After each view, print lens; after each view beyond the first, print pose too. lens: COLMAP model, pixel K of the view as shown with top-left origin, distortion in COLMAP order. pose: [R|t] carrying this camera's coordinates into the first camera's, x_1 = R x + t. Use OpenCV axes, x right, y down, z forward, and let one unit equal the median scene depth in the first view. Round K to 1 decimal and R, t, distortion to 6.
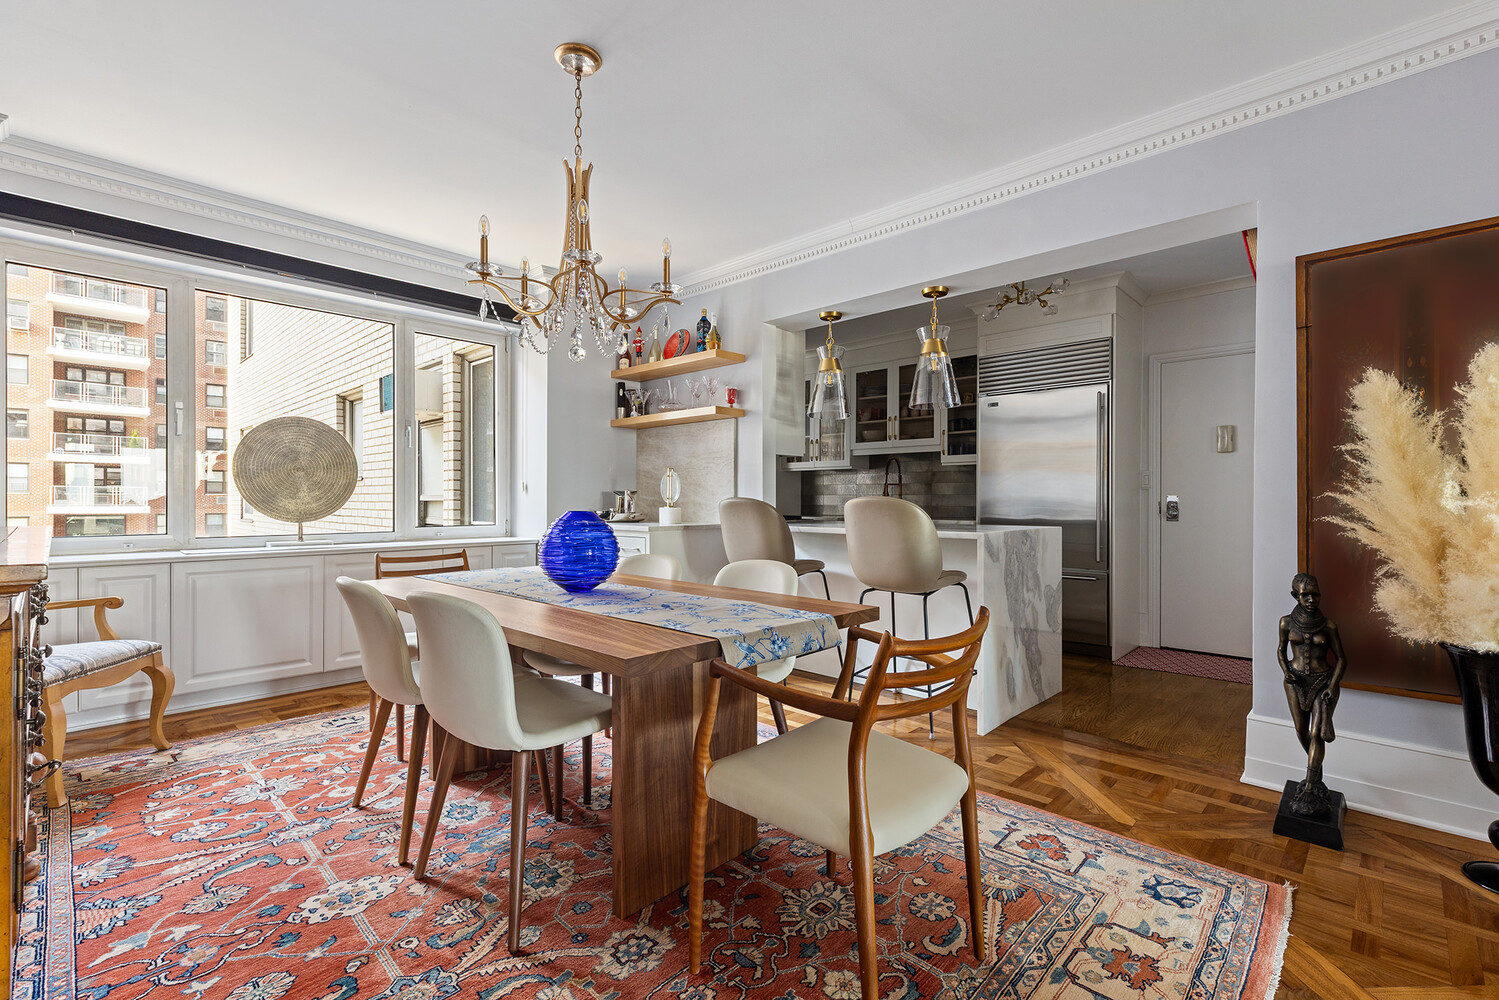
lens RADIAL K [[675.1, 0, 751.7], [0, 675.1, 496.5], [0, 0, 1]] dist [0.003120, 0.000264]
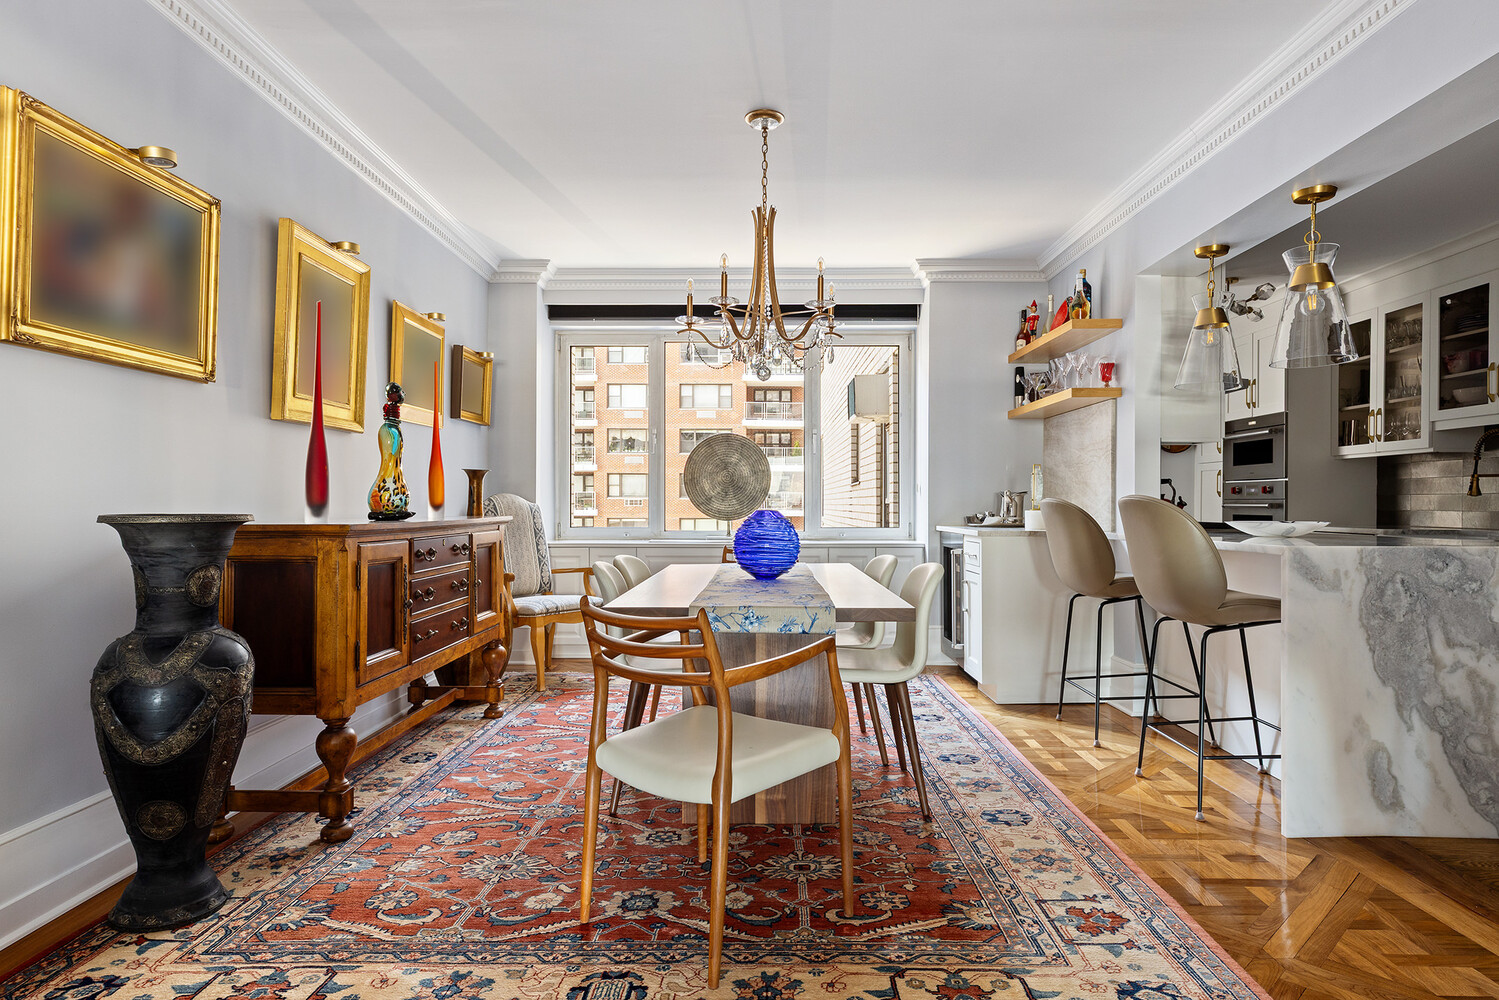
lens RADIAL K [[858.1, 0, 748.0], [0, 858.1, 501.2], [0, 0, 1]] dist [0.004363, 0.001759]
pose [[0.673967, -0.002925, -0.738756, 0.701195], [0.003041, 0.999995, -0.001185, 0.007881], [0.738755, -0.001448, 0.673972, -0.007876]]
